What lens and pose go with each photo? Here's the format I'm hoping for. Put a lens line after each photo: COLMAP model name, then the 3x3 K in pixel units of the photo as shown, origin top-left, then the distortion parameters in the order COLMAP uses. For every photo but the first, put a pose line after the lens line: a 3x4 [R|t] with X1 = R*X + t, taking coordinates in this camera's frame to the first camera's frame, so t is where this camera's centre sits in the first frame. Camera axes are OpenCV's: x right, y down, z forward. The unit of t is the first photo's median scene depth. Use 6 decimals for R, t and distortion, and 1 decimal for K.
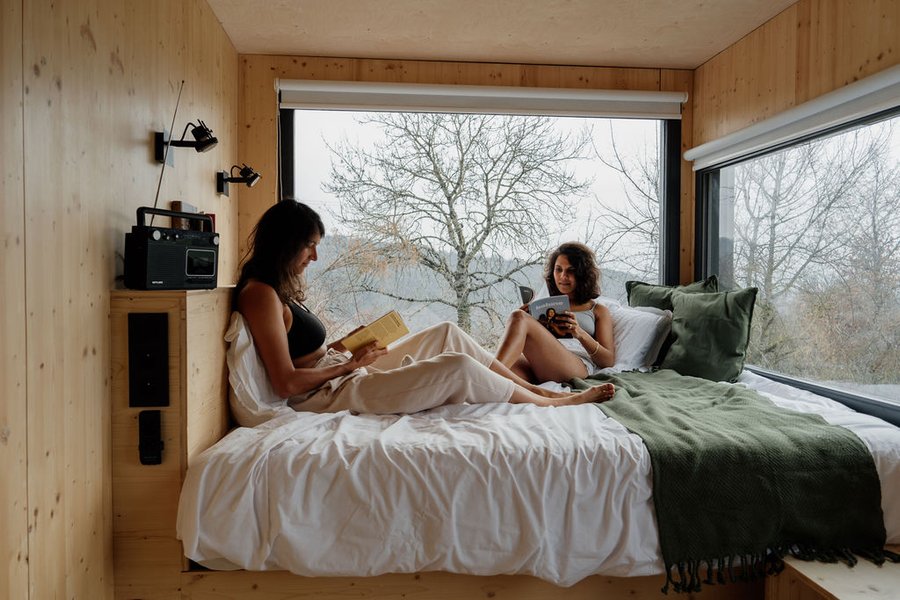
lens RADIAL K [[707.6, 0, 431.7], [0, 707.6, 298.3], [0, 0, 1]] dist [-0.019290, -0.001473]
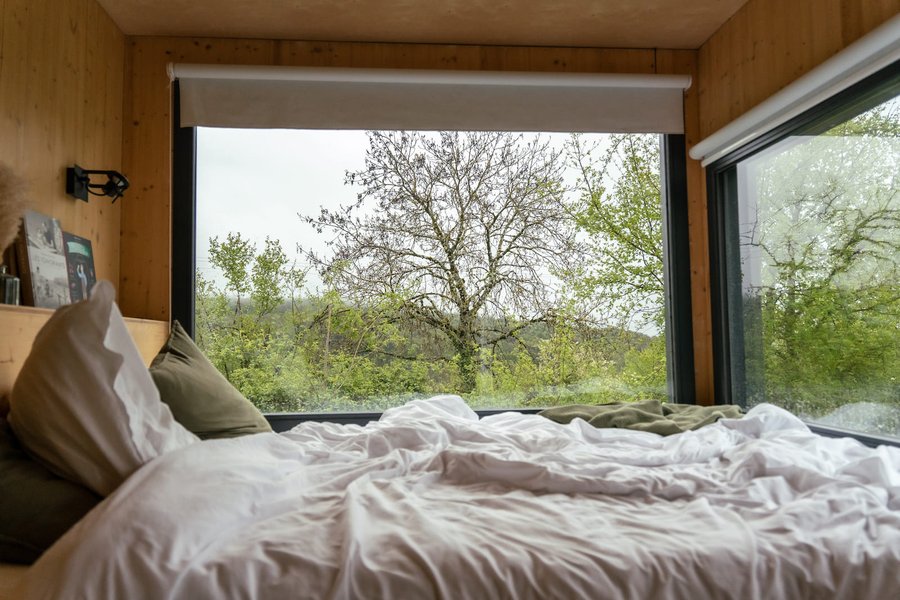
lens RADIAL K [[698.5, 0, 428.0], [0, 698.5, 301.6], [0, 0, 1]] dist [0.006308, 0.005583]
pose [[0.999574, -0.017451, -0.023389, 0.078540], [0.015389, 0.996211, -0.085598, 0.027711], [0.024794, 0.085202, 0.996055, 0.222749]]
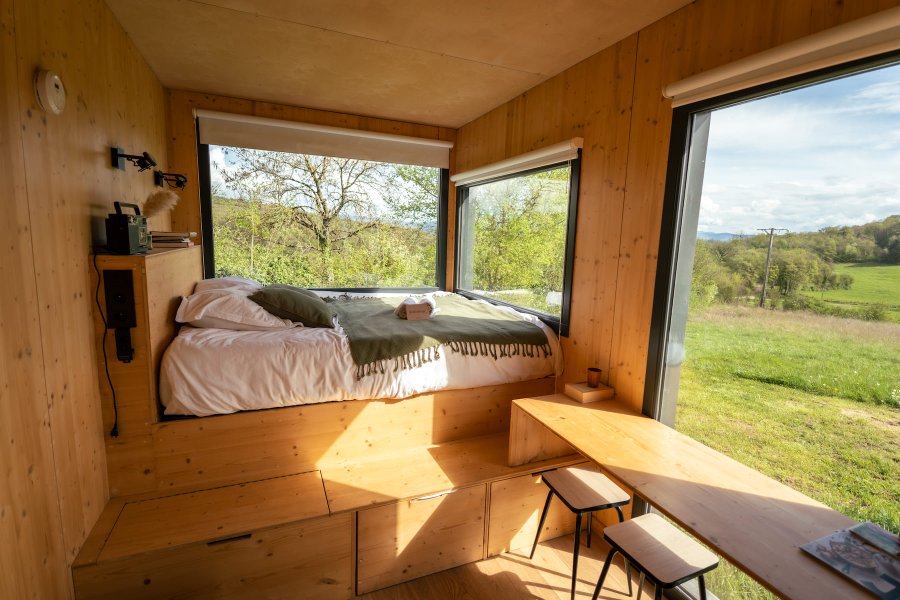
lens RADIAL K [[431.8, 0, 454.5], [0, 431.8, 315.3], [0, 0, 1]] dist [-0.040665, -0.000815]
pose [[0.946165, -0.026159, 0.322627, 0.003534], [-0.025237, 0.987733, 0.154098, -0.026059], [-0.322700, -0.153944, 0.933898, -0.084525]]
